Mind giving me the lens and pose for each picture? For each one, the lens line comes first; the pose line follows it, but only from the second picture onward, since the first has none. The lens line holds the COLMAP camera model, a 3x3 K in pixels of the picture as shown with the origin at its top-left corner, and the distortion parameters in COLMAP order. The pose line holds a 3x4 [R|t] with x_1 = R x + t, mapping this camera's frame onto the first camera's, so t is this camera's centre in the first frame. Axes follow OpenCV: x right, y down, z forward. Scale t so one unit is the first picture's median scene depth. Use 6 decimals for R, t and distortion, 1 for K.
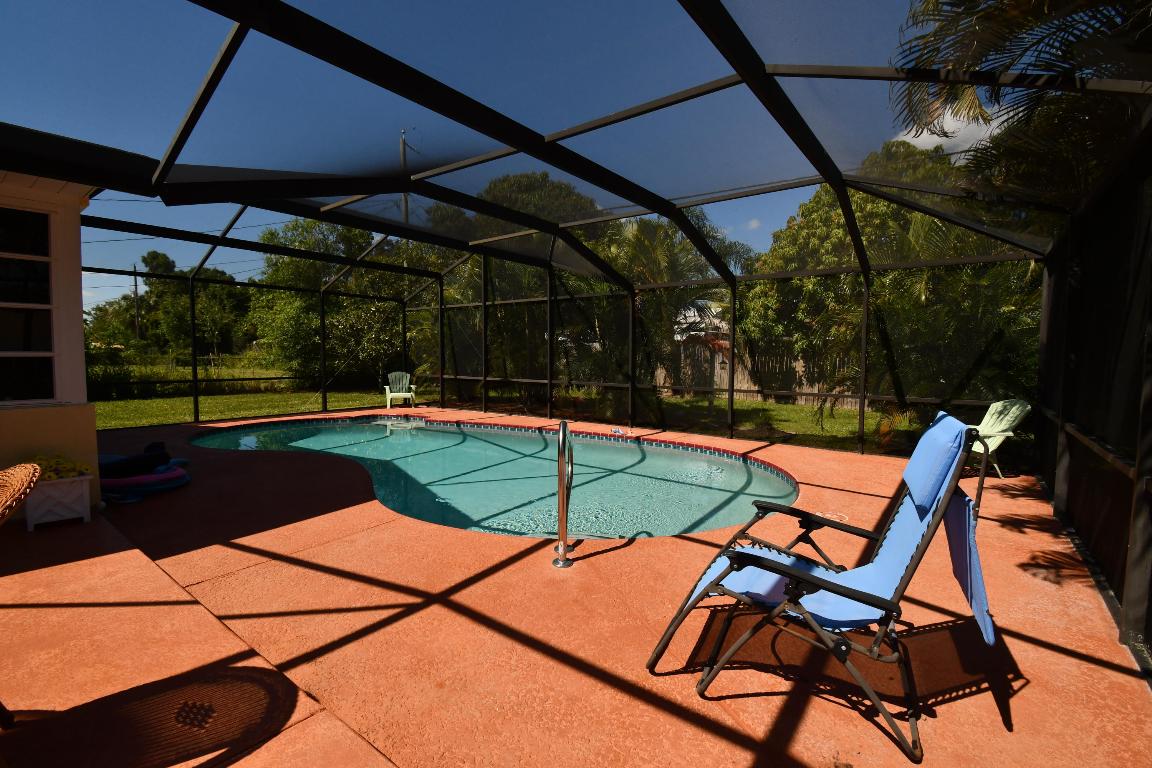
lens RADIAL K [[511.1, 0, 576.1], [0, 511.1, 369.0], [0, 0, 1]] dist [0.030438, 0.000006]
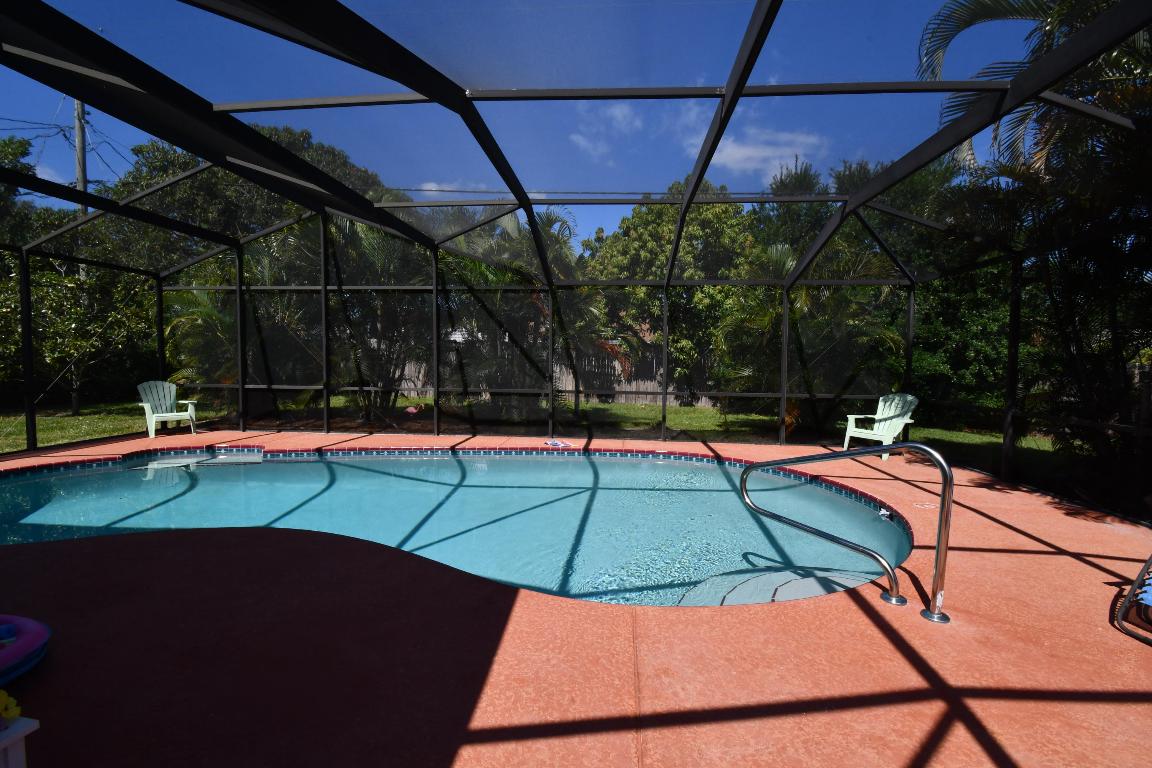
lens RADIAL K [[514.0, 0, 579.9], [0, 514.0, 359.4], [0, 0, 1]] dist [-0.030484, 0.000044]
pose [[0.834137, -0.004222, 0.551541, -0.264481], [0.009818, 0.999926, -0.007194, -0.013921], [-0.551470, 0.011416, 0.834117, 0.154007]]
